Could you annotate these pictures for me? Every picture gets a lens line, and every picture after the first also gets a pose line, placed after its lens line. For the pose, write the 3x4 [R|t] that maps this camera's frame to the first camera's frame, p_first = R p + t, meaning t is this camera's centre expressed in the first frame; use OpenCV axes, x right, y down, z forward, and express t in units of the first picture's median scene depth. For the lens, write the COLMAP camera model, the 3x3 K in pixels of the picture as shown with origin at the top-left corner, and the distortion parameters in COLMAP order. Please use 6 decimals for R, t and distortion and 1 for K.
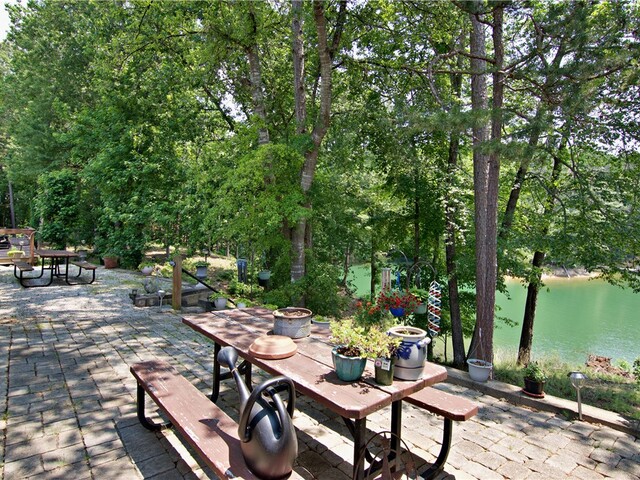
lens RADIAL K [[361.9, 0, 319.3], [0, 361.9, 239.5], [0, 0, 1]] dist [-0.001294, -0.001349]
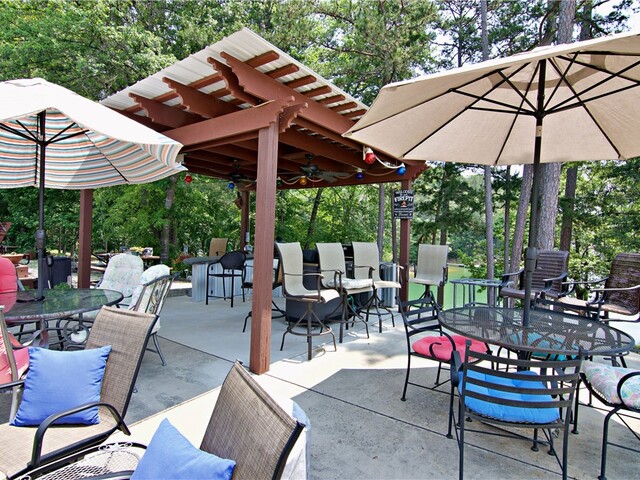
lens RADIAL K [[361.9, 0, 321.3], [0, 361.9, 240.8], [0, 0, 1]] dist [-0.001294, -0.001349]
pose [[0.970265, -0.007511, 0.241930, 0.248145], [0.011740, 0.999802, -0.016044, 0.050277], [-0.241762, 0.018407, 0.970161, -0.824098]]
